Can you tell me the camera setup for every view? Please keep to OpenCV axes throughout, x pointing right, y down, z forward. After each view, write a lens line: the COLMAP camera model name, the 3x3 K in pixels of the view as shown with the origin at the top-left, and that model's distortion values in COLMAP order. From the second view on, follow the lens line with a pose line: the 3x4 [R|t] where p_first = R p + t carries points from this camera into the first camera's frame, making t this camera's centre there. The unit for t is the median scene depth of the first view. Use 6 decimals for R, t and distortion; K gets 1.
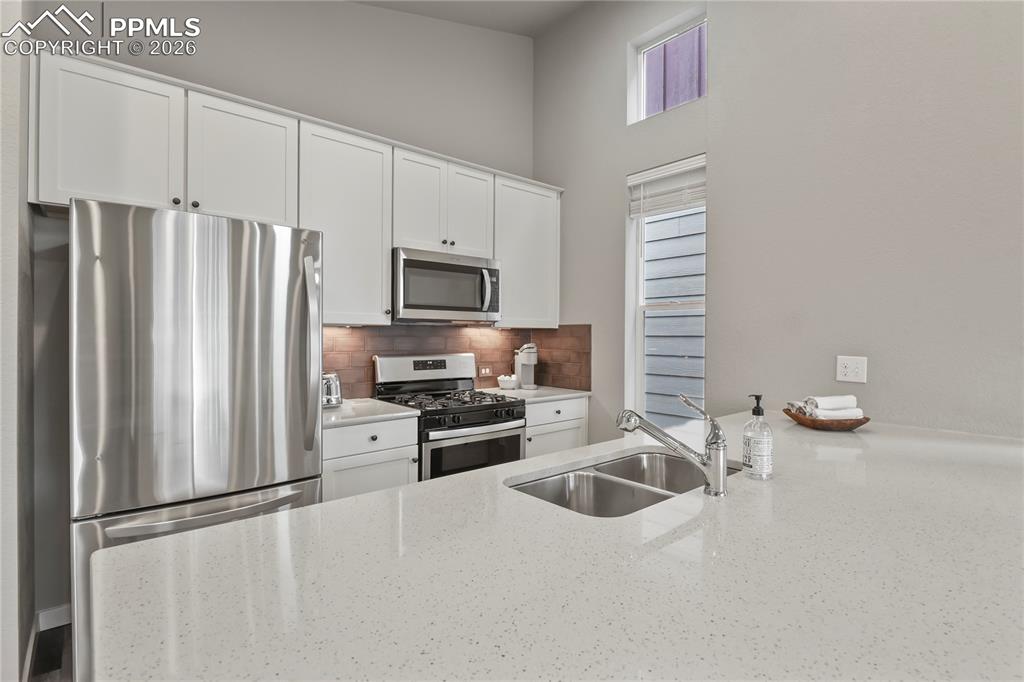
lens RADIAL K [[497.4, 0, 519.2], [0, 497.4, 337.7], [0, 0, 1]] dist [-0.005784, -0.004012]
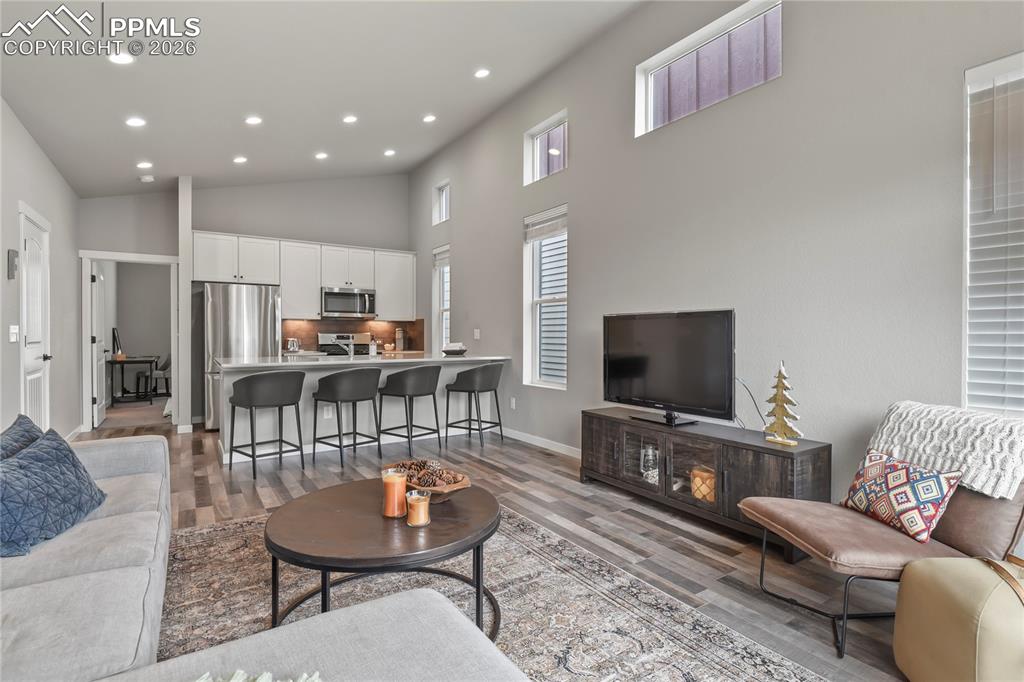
lens RADIAL K [[497.4, 0, 519.8], [0, 497.4, 338.0], [0, 0, 1]] dist [-0.005784, -0.004012]
pose [[0.992229, -0.003592, -0.124372, 0.890576], [0.003496, 0.999993, -0.000988, 0.063086], [0.124374, 0.000545, 0.992235, -1.130735]]
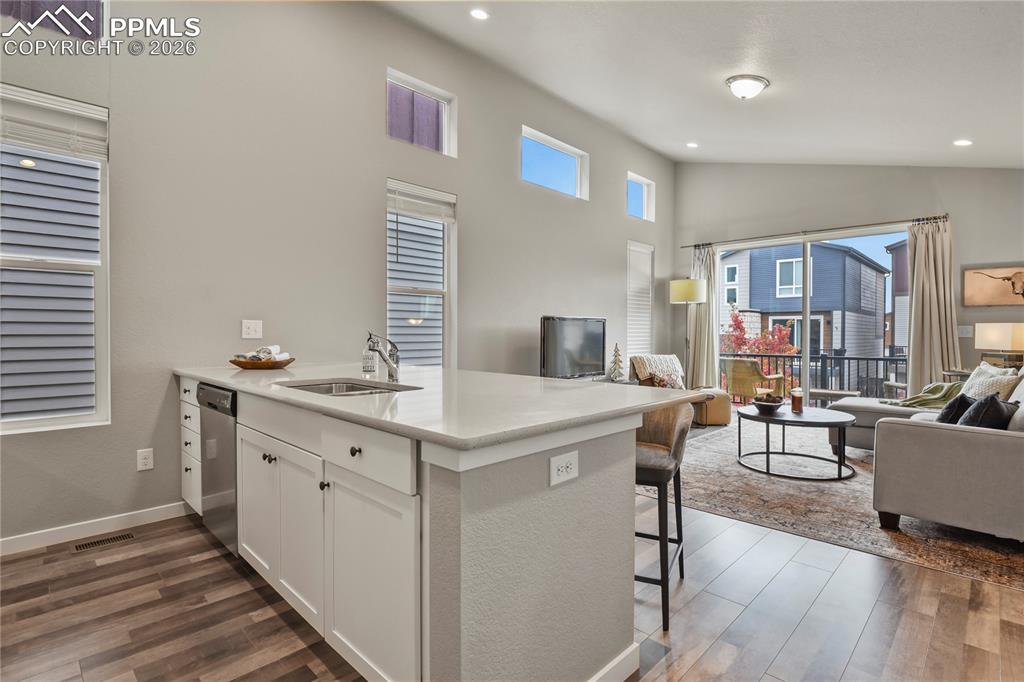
lens RADIAL K [[497.4, 0, 517.3], [0, 497.4, 337.1], [0, 0, 1]] dist [-0.005784, -0.004012]
pose [[-0.079458, -0.017361, 0.996687, -0.574263], [0.003516, 0.999837, 0.017696, 0.046140], [-0.996832, 0.004911, -0.079384, 0.268847]]
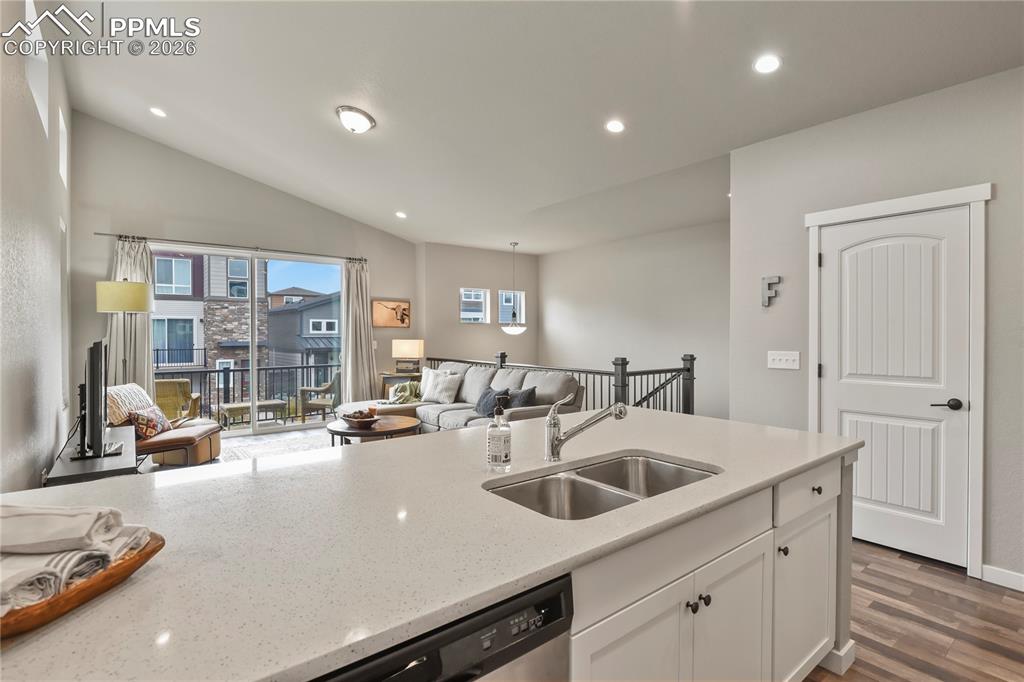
lens RADIAL K [[497.4, 0, 519.3], [0, 497.4, 339.5], [0, 0, 1]] dist [-0.005784, -0.004012]
pose [[-0.999225, -0.006357, 0.038837, 0.168666], [-0.005497, 0.999738, 0.022198, -0.016967], [-0.038968, 0.021967, -0.998999, 0.912690]]
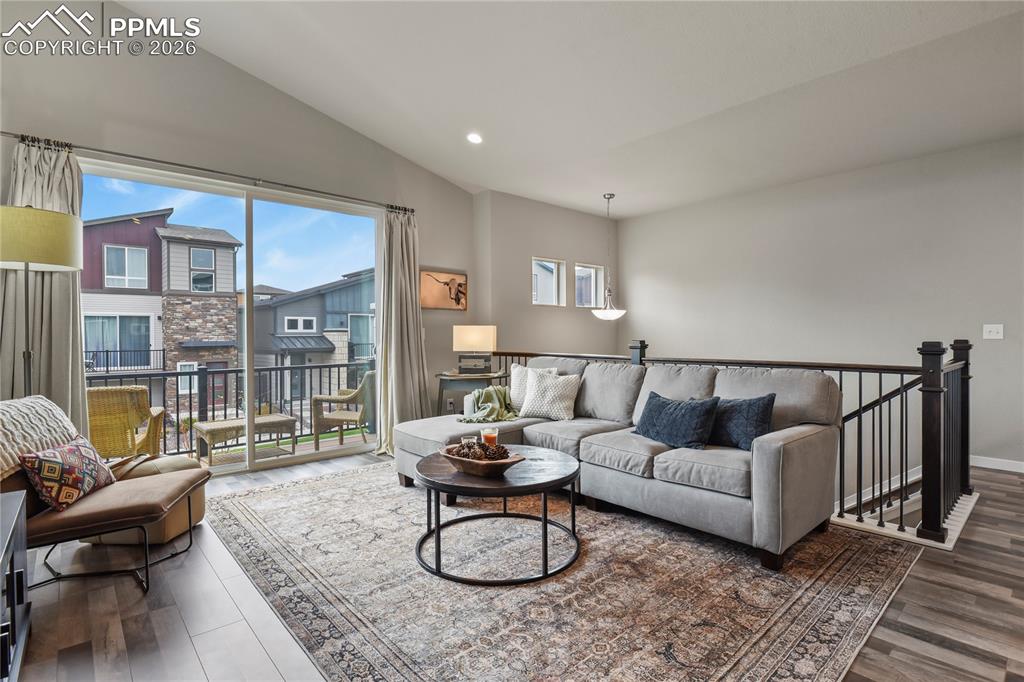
lens RADIAL K [[497.4, 0, 518.2], [0, 497.4, 340.5], [0, 0, 1]] dist [-0.005784, -0.004012]
pose [[-0.999804, -0.002496, -0.019656, 0.640434], [-0.002895, 0.999790, 0.020276, 0.049246], [0.019601, 0.020329, -0.999601, 0.268685]]
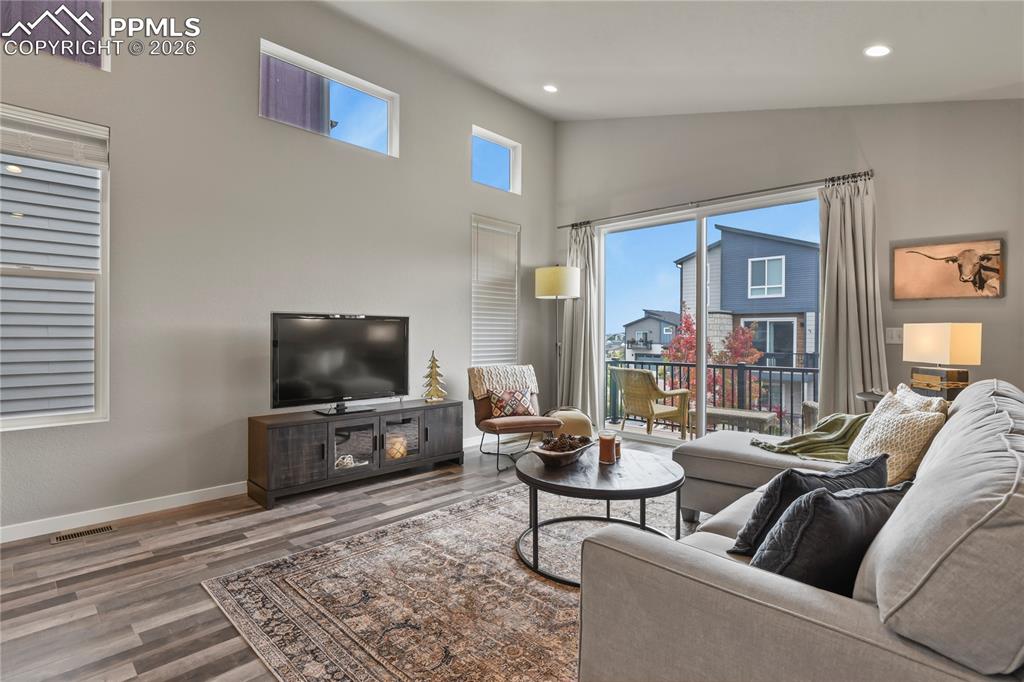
lens RADIAL K [[497.4, 0, 517.3], [0, 497.4, 337.8], [0, 0, 1]] dist [-0.005784, -0.004012]
pose [[-0.090020, -0.014629, 0.995833, -0.140110], [0.001534, 0.999889, 0.014827, 0.048024], [-0.995939, 0.002862, -0.089987, -0.347750]]
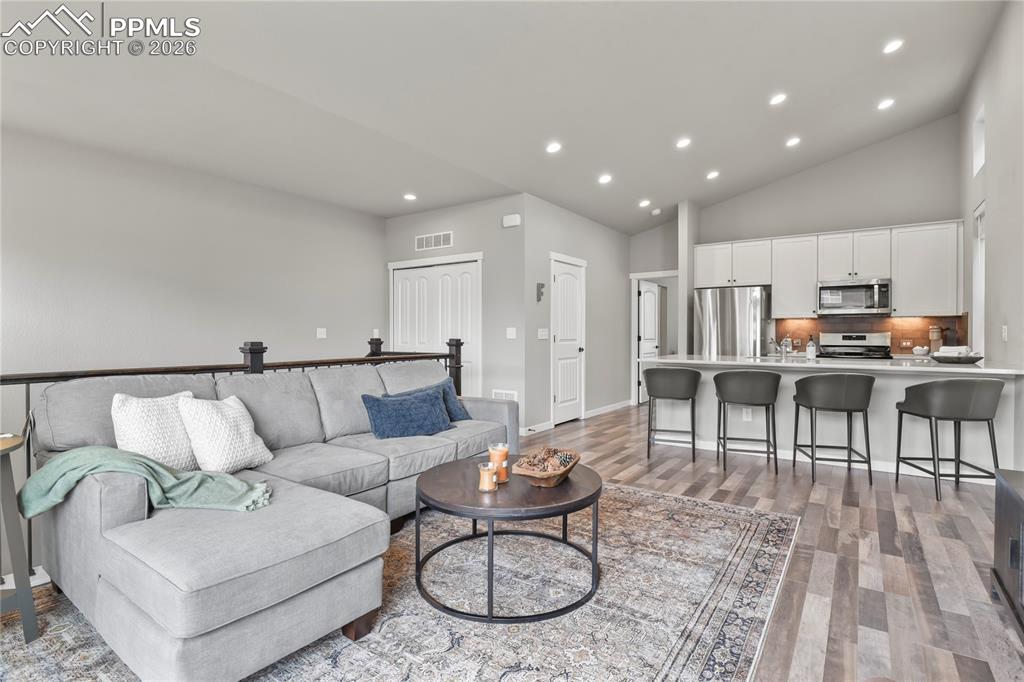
lens RADIAL K [[497.4, 0, 516.5], [0, 497.4, 338.0], [0, 0, 1]] dist [-0.005784, -0.004012]
pose [[0.242589, 0.001377, -0.970128, 1.372764], [-0.004566, 0.999990, 0.000277, 0.062779], [0.970118, 0.004363, 0.242593, -0.721709]]
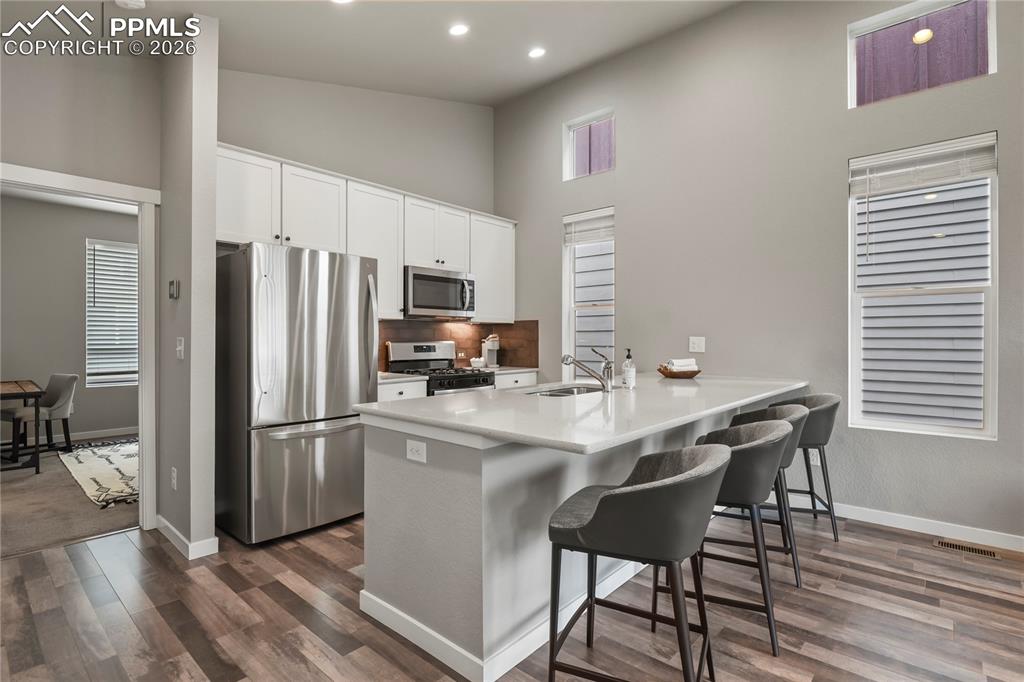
lens RADIAL K [[497.4, 0, 519.3], [0, 497.4, 338.3], [0, 0, 1]] dist [-0.005784, -0.004012]
pose [[0.991294, -0.005028, 0.131570, -0.102450], [0.005764, 0.999970, -0.005215, 0.034891], [-0.131539, 0.005928, 0.991293, -0.420921]]
